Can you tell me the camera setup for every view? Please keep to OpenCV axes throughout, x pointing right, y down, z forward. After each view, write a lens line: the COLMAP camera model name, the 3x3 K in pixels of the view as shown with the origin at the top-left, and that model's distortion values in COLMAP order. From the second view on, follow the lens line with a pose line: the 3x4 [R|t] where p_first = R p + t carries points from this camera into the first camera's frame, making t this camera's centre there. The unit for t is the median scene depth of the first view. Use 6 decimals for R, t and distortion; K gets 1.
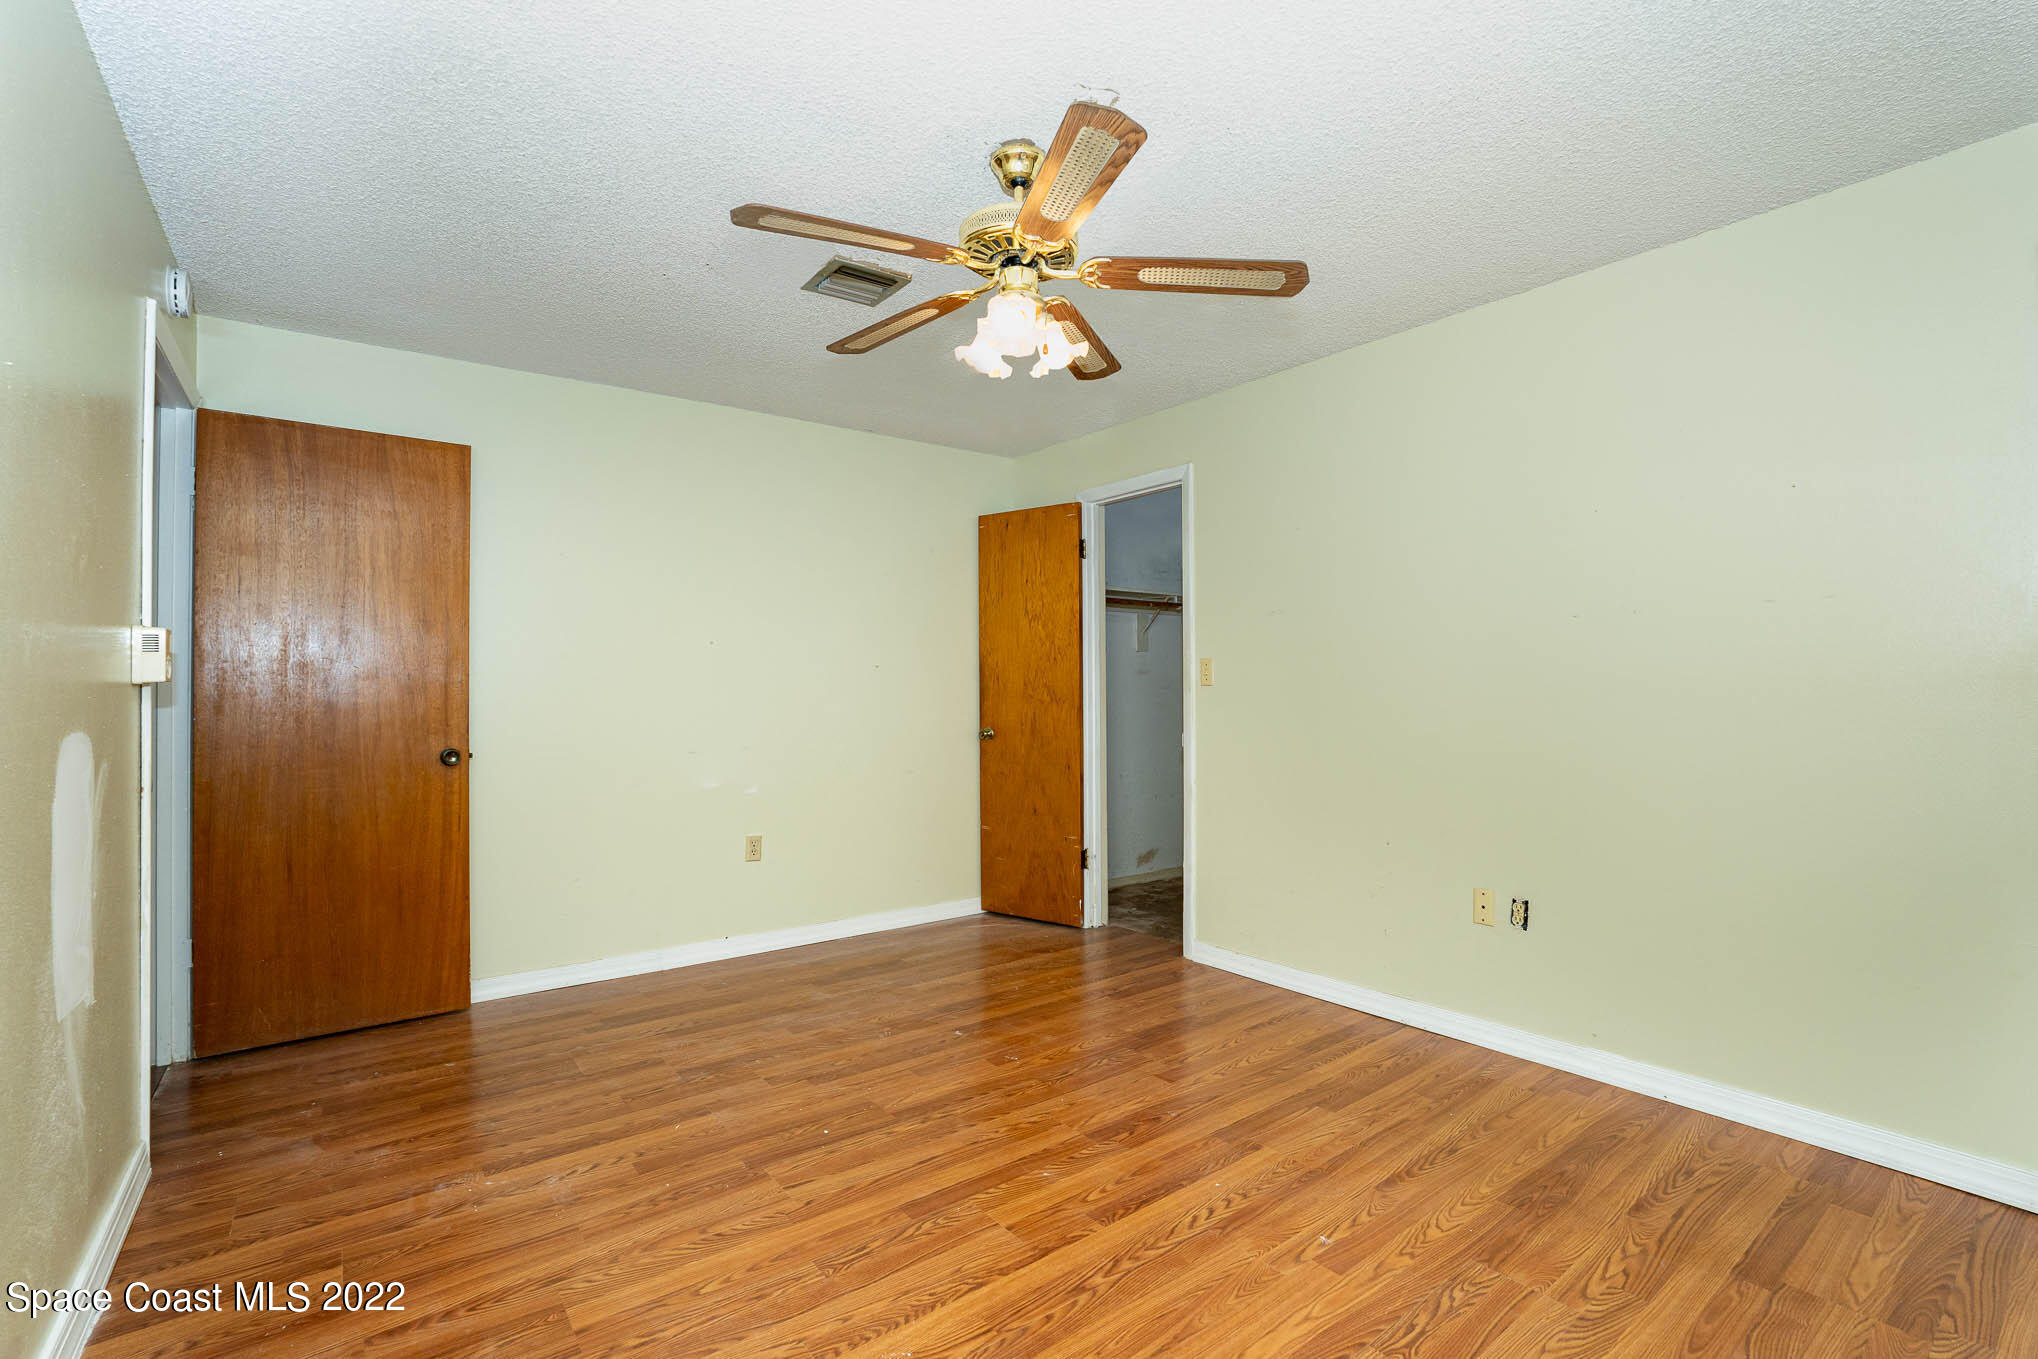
lens RADIAL K [[914.8, 0, 1022.1], [0, 914.8, 681.8], [0, 0, 1]] dist [-0.049083, 0.006338]
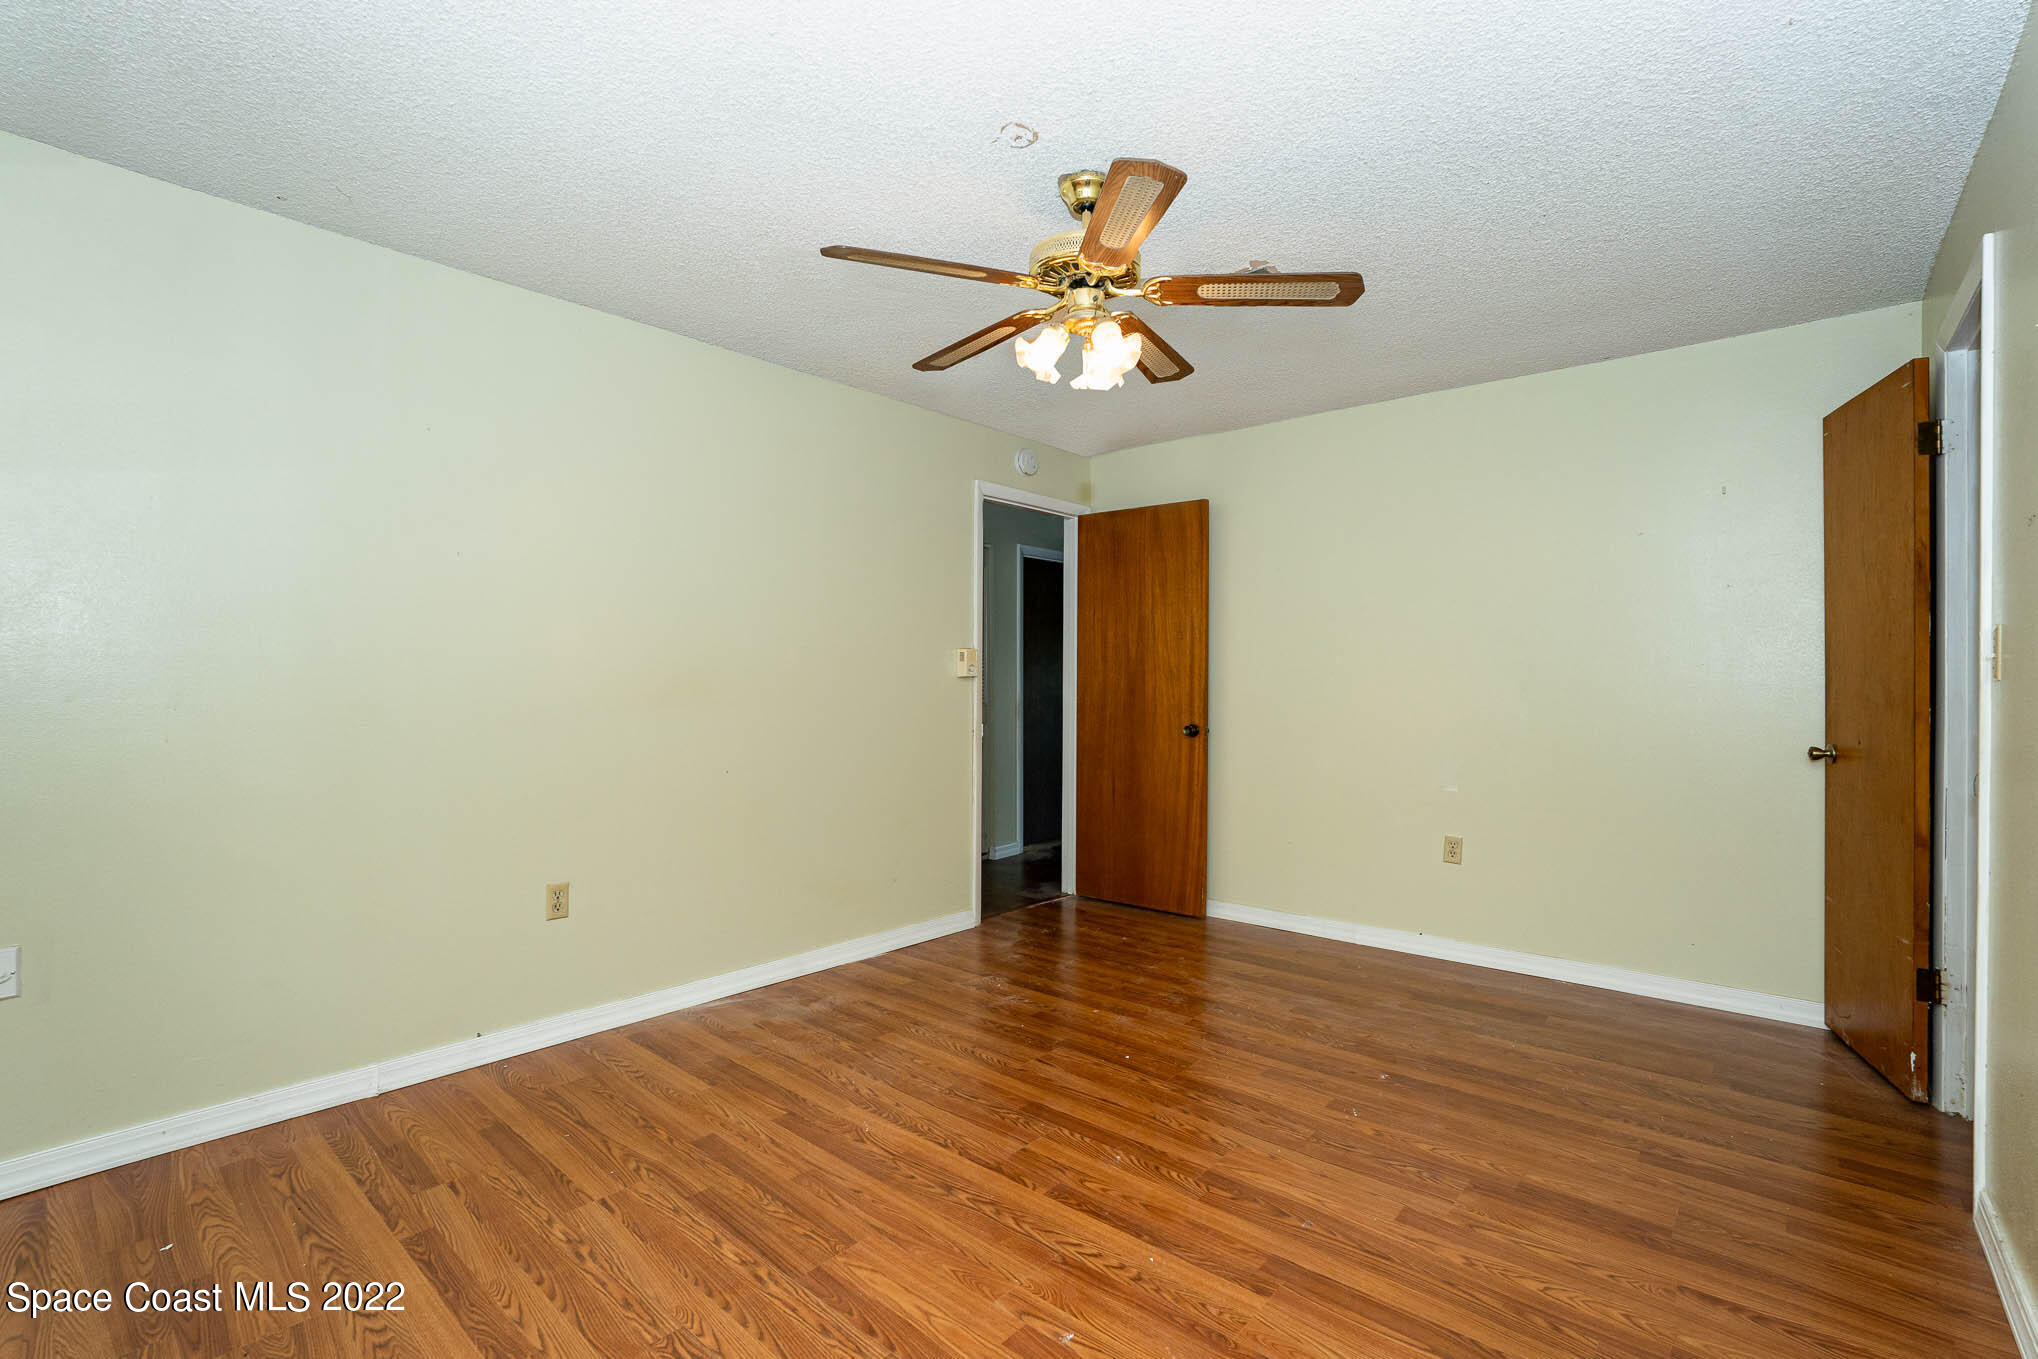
lens RADIAL K [[914.8, 0, 1008.8], [0, 914.8, 674.9], [0, 0, 1]] dist [-0.049083, 0.006338]
pose [[0.187357, -0.002168, -0.982289, 0.834663], [0.004785, 0.999988, -0.001294, 0.000323], [0.982280, -0.004458, 0.187365, 0.571102]]
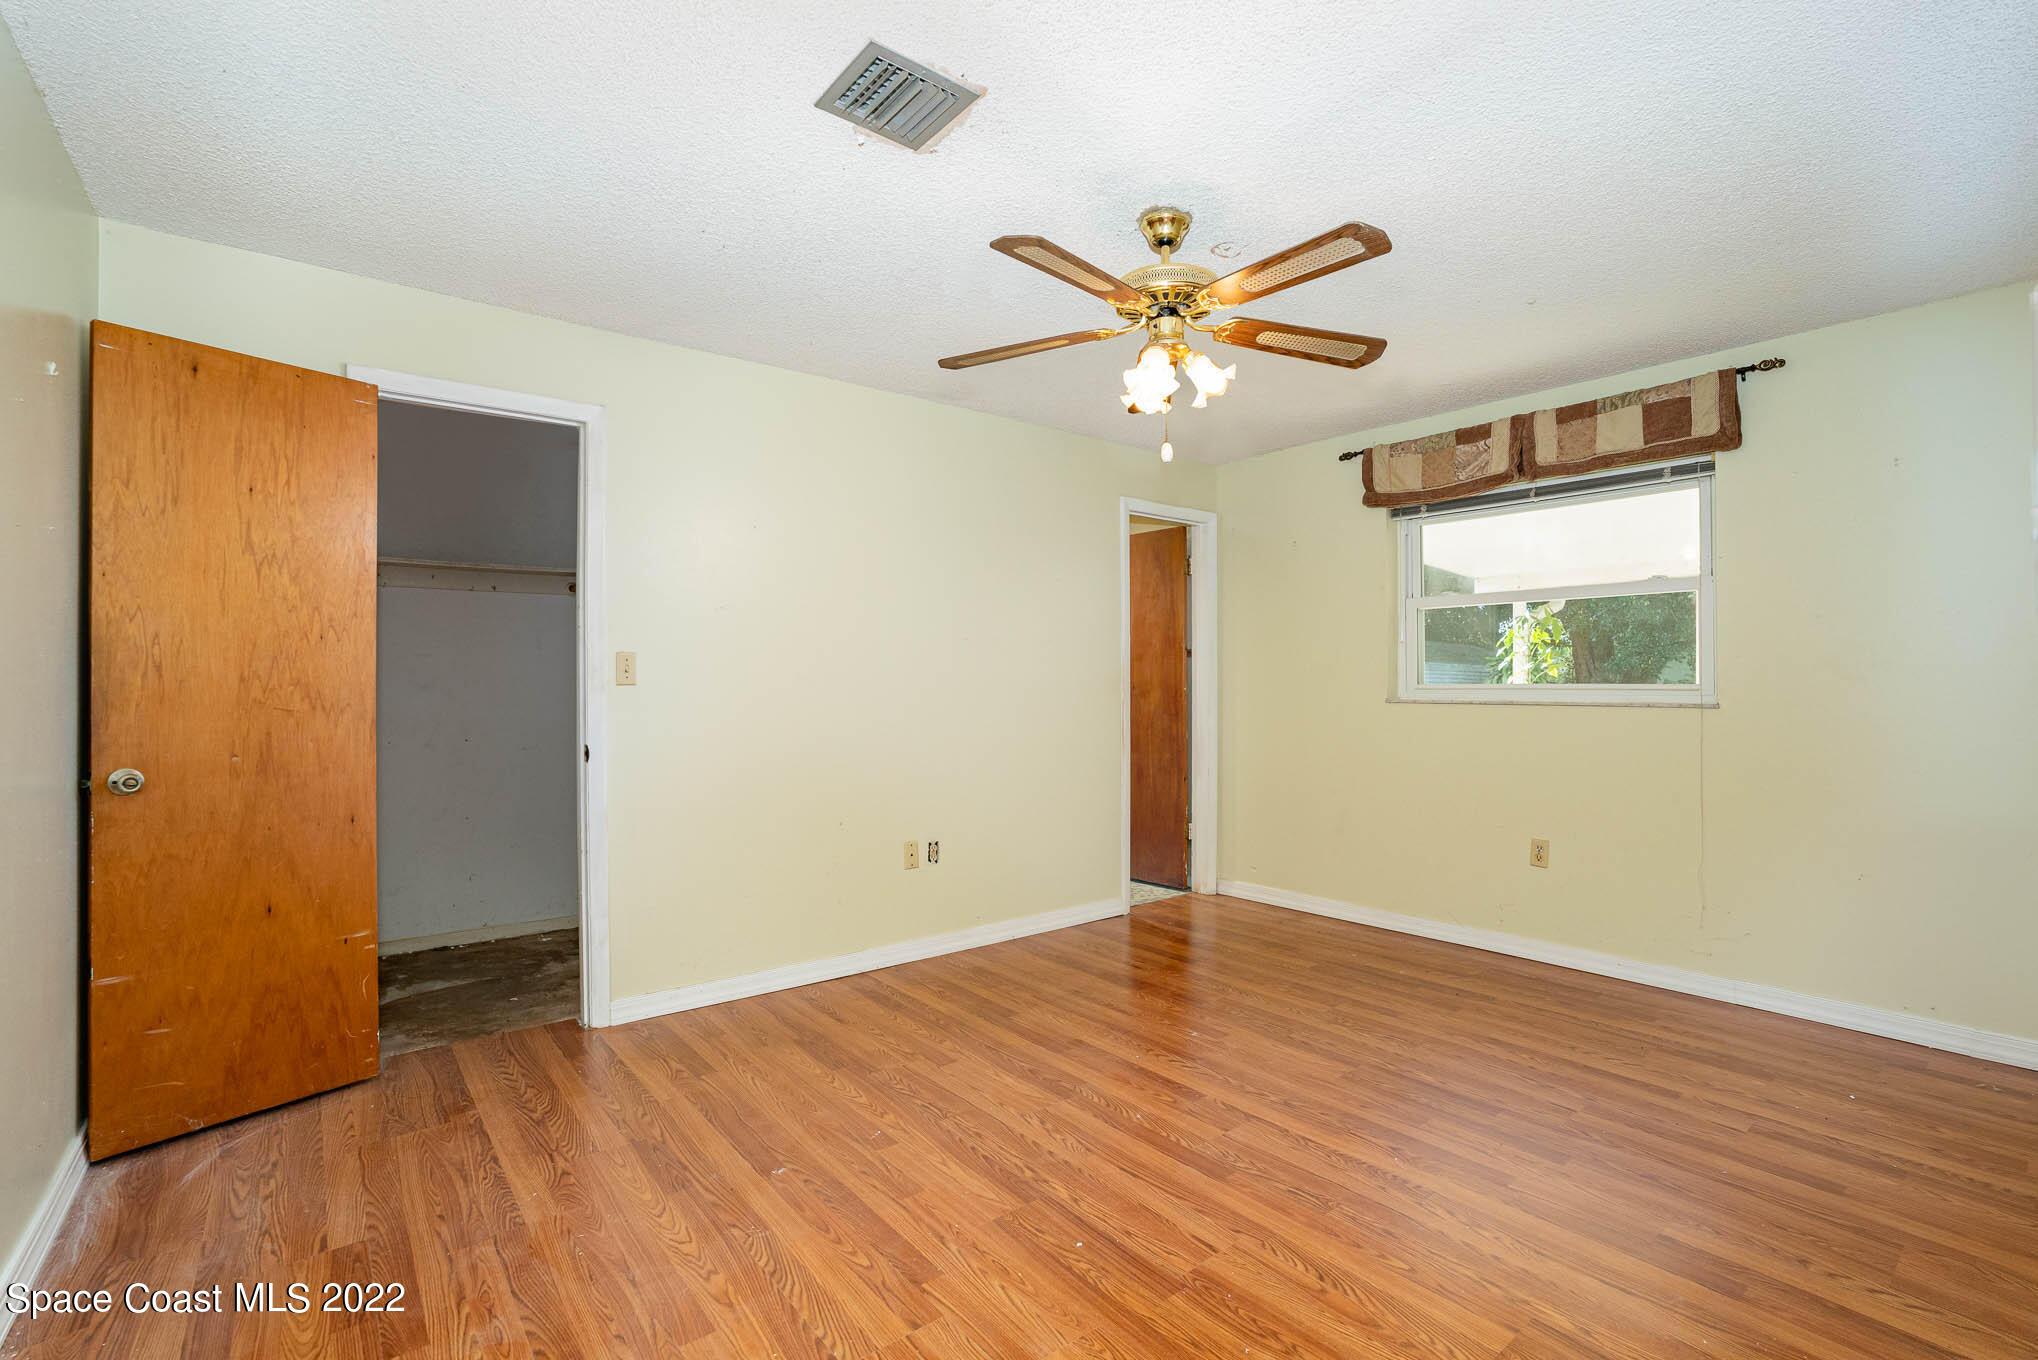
lens RADIAL K [[914.8, 0, 1014.8], [0, 914.8, 684.8], [0, 0, 1]] dist [-0.049083, 0.006338]
pose [[-0.017367, 0.007764, 0.999819, -0.916163], [-0.004249, 0.999960, -0.007839, 0.013219], [-0.999840, -0.004384, -0.017334, 0.974811]]
